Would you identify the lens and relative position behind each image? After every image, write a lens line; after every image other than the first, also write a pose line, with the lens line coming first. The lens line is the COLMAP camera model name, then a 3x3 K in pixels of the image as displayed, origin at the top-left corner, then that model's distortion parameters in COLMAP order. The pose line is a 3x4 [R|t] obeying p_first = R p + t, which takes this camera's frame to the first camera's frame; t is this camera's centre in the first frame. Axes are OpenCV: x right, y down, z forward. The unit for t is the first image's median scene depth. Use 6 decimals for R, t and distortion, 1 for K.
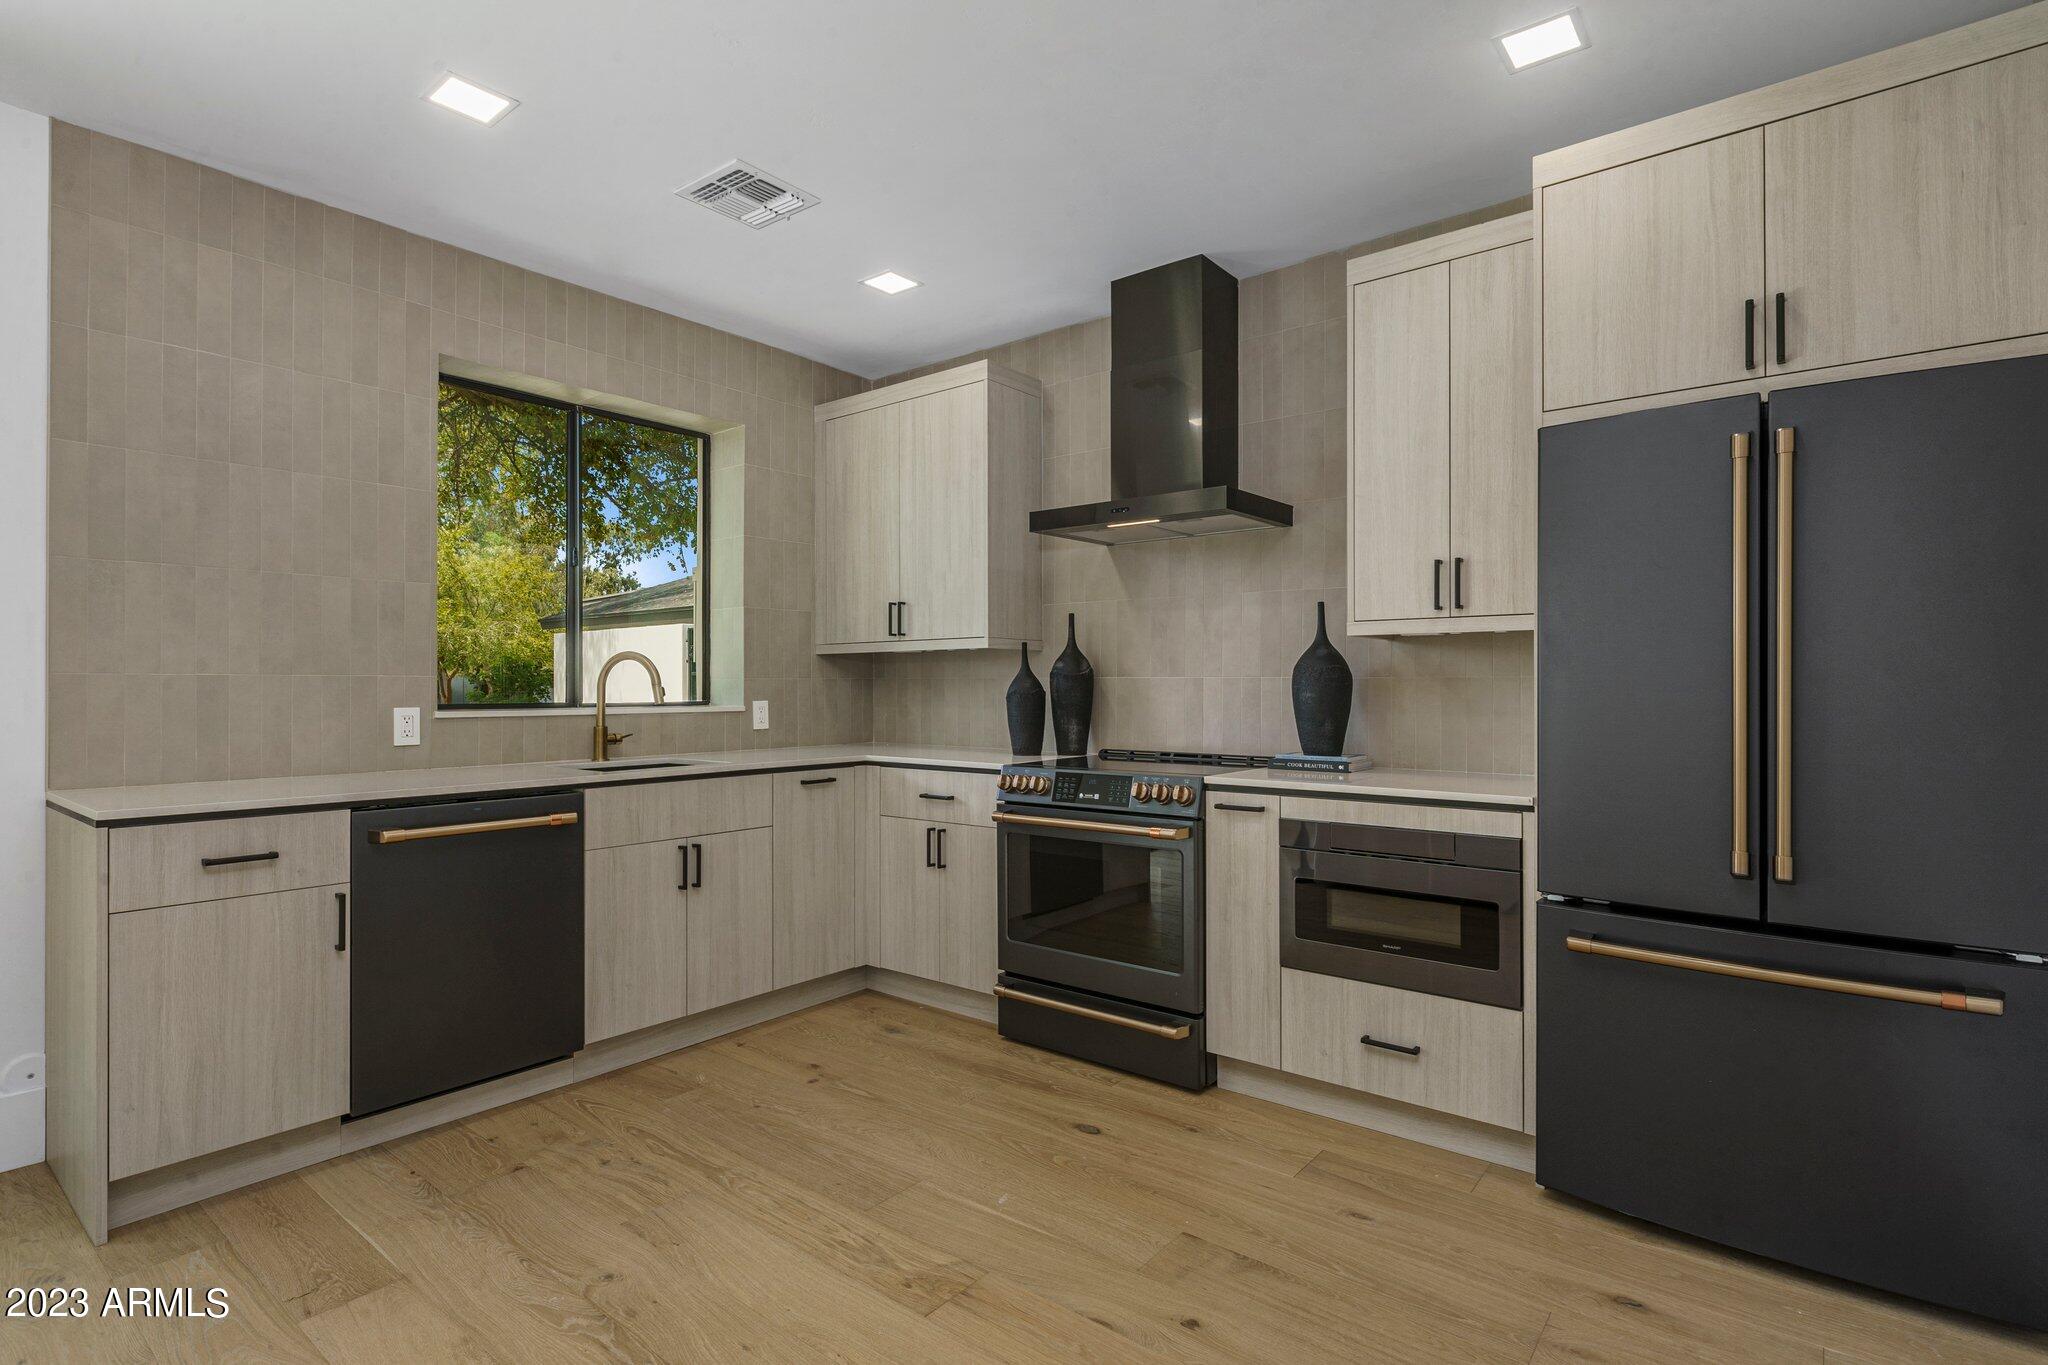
lens RADIAL K [[1012.4, 0, 1022.4], [0, 1012.4, 676.0], [0, 0, 1]] dist [-0.005110, 0.000002]
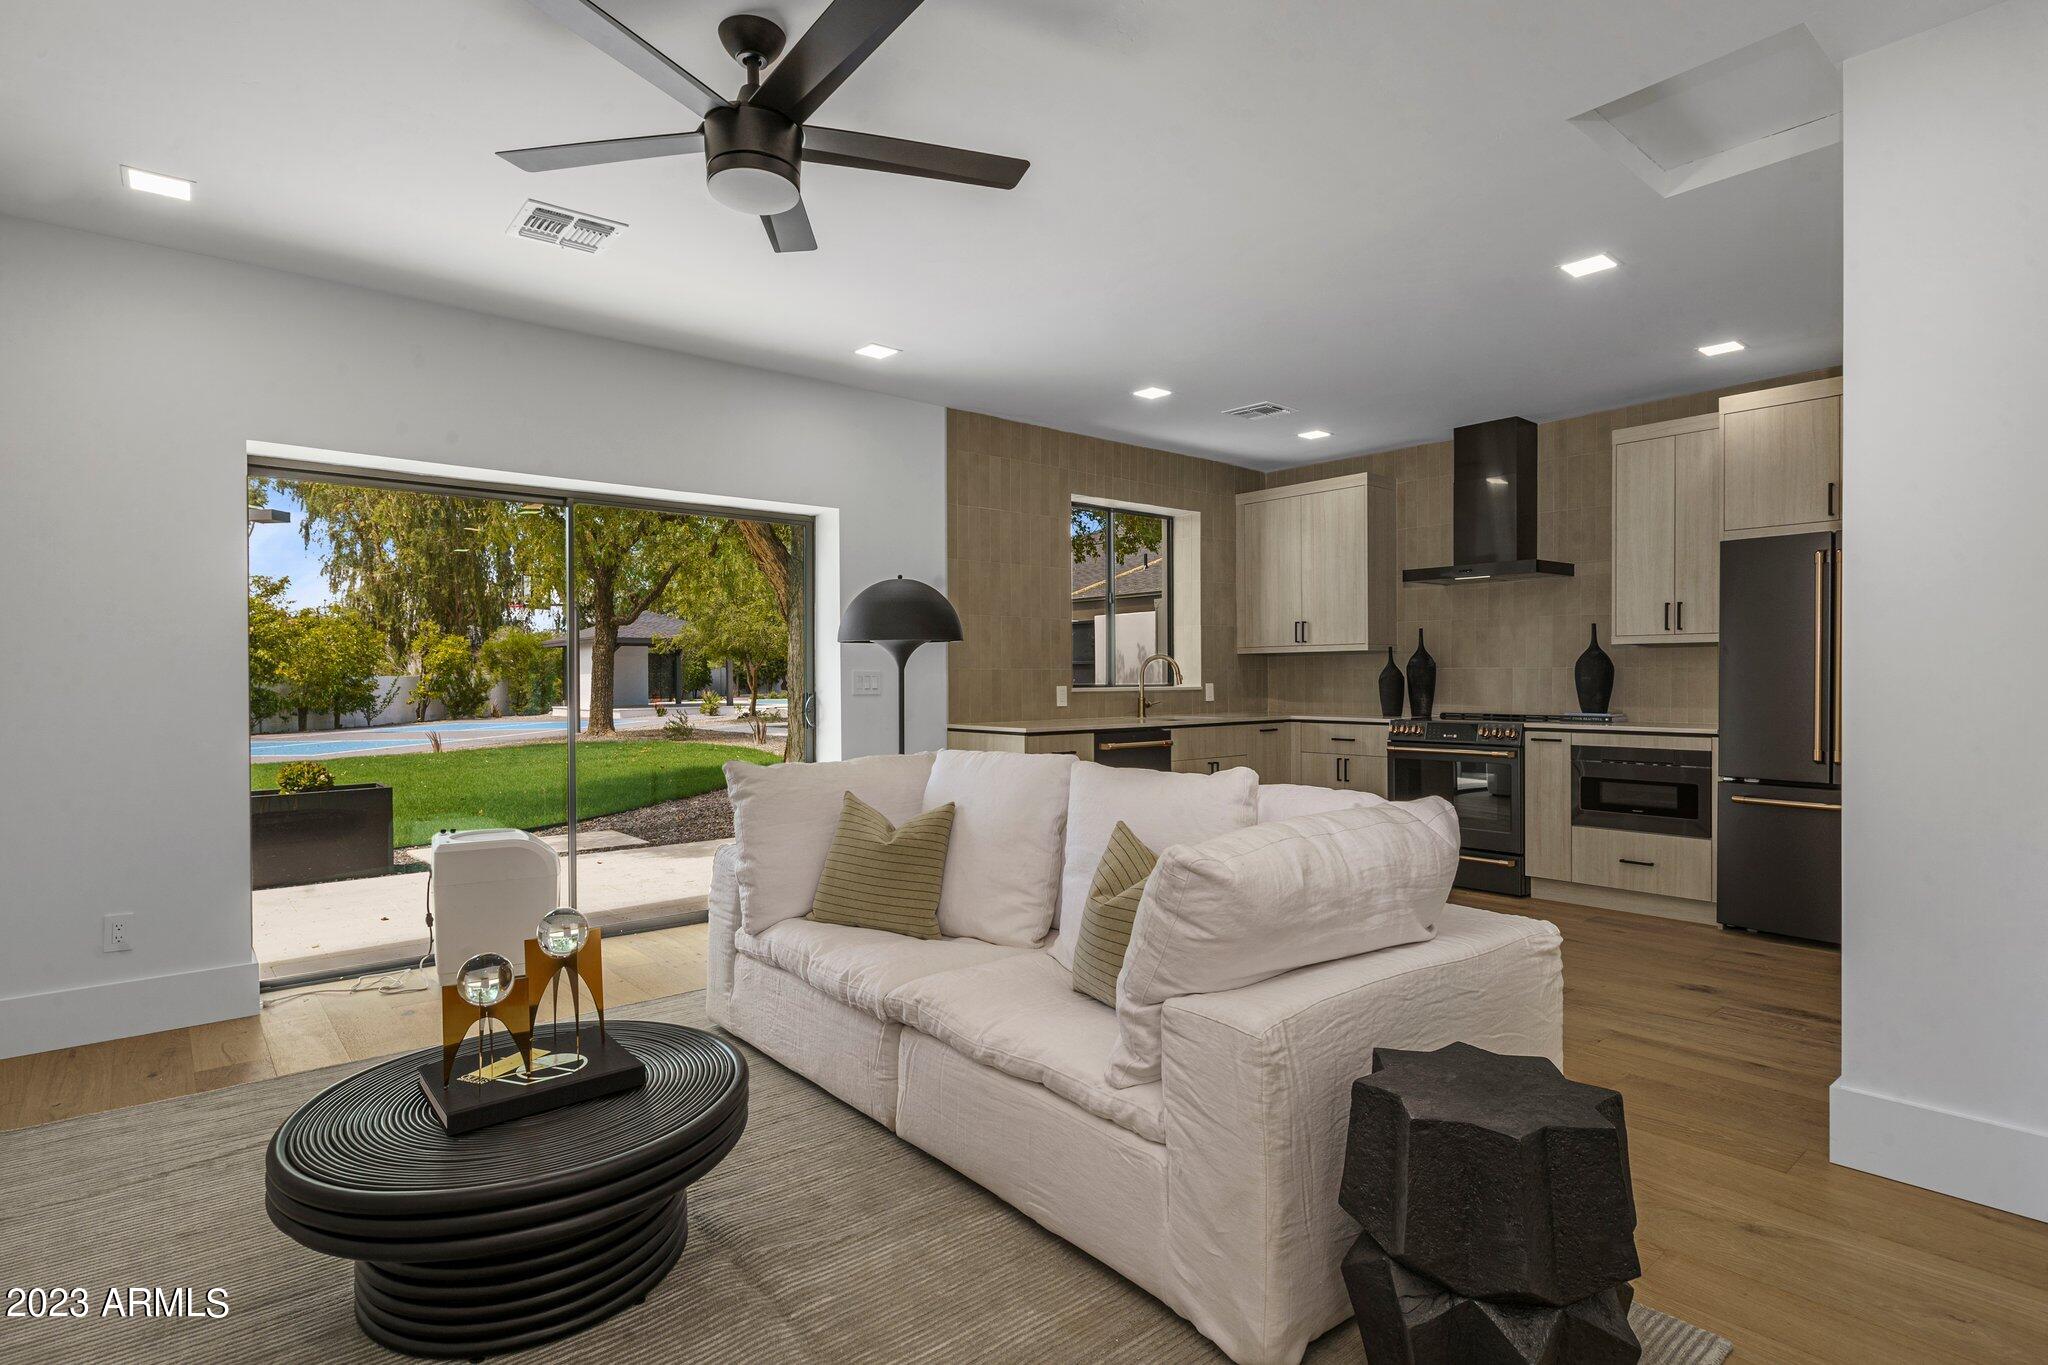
lens RADIAL K [[1012.4, 0, 1023.9], [0, 1012.4, 682.9], [0, 0, 1]] dist [-0.005110, 0.000002]
pose [[0.979202, -0.001526, -0.202882, -0.293460], [0.004956, 0.999853, 0.016399, -0.005655], [0.202828, -0.017063, 0.979066, -0.844854]]
